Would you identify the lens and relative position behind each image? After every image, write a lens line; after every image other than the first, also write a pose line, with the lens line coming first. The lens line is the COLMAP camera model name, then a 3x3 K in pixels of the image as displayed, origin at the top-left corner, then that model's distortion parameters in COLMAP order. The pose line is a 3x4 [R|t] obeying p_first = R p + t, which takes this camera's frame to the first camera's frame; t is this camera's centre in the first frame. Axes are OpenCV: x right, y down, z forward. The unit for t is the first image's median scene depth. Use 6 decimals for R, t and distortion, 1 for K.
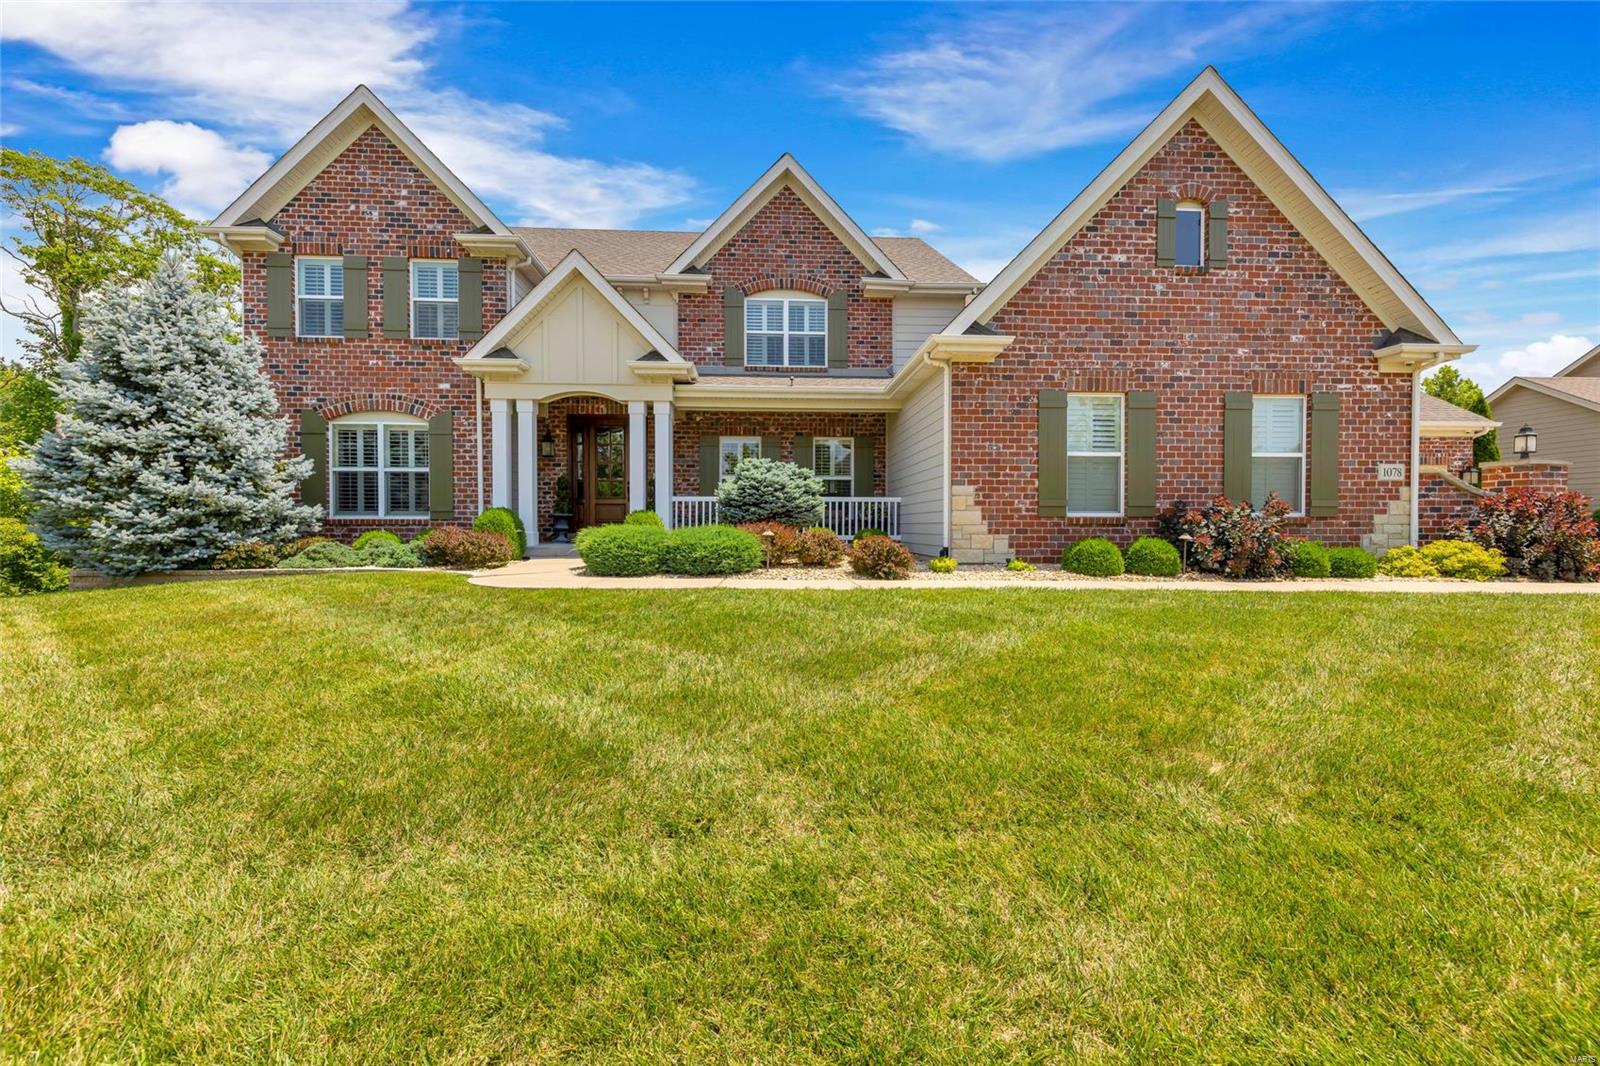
lens RADIAL K [[631.4, 0, 803.0], [0, 631.4, 533.2], [0, 0, 1]] dist [0.002208, -0.000019]
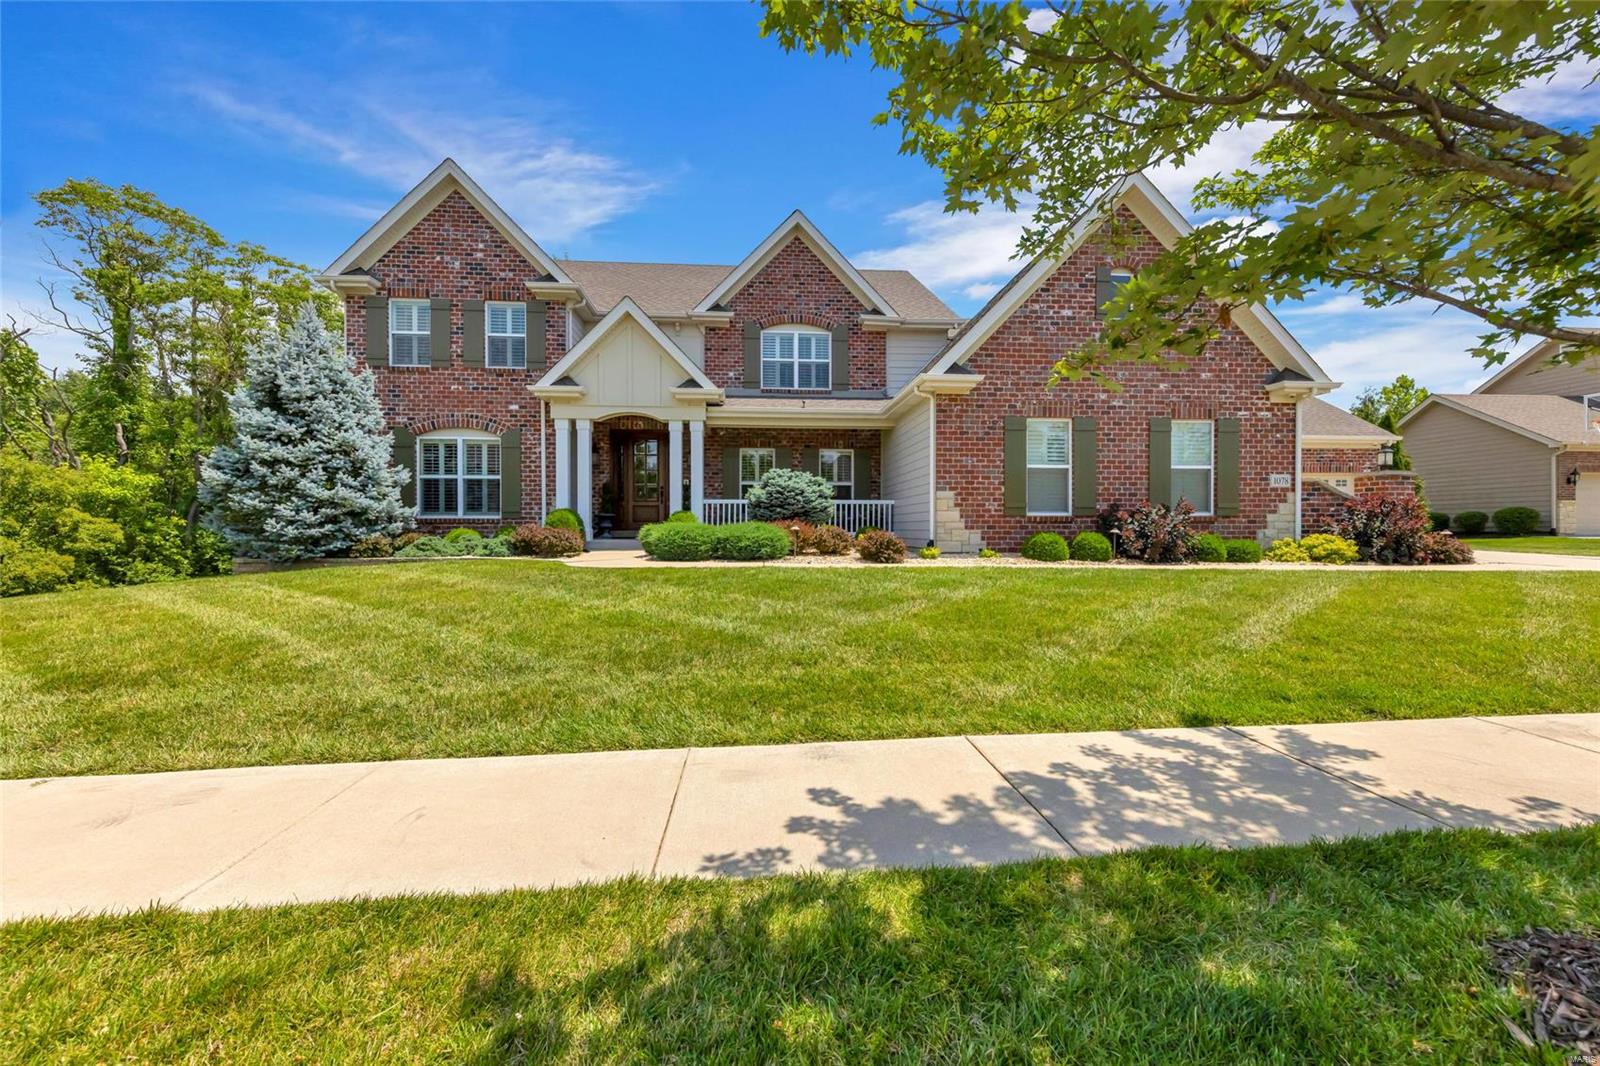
lens RADIAL K [[626.4, 0, 801.7], [0, 626.4, 531.1], [0, 0, 1]] dist [0.001266, 0.000447]
pose [[0.999848, -0.000483, 0.017428, -0.045869], [0.000595, 0.999979, -0.006464, 0.010393], [-0.017424, 0.006473, 0.999827, -0.204507]]
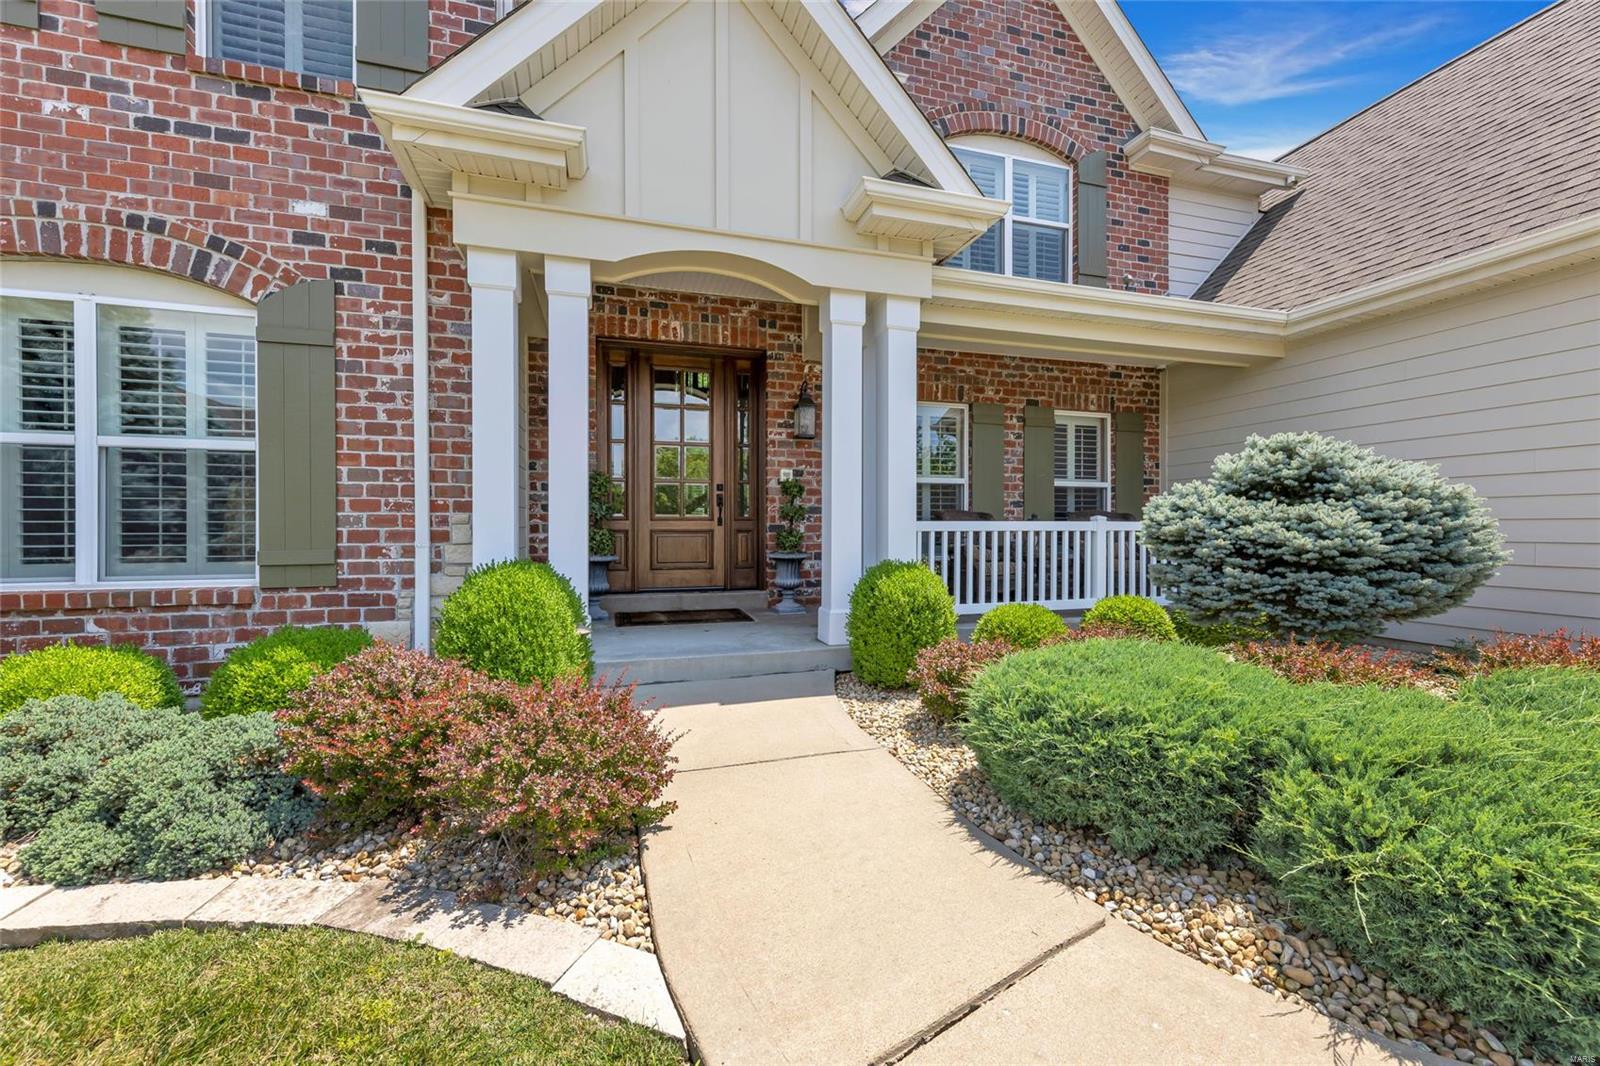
lens RADIAL K [[640.1, 0, 805.2], [0, 640.1, 528.6], [0, 0, 1]] dist [0.002928, 0.000388]
pose [[0.974133, -0.001266, 0.225973, -0.399693], [0.004251, 0.999910, -0.012724, -0.051454], [-0.225936, 0.013355, 0.974051, 0.622759]]
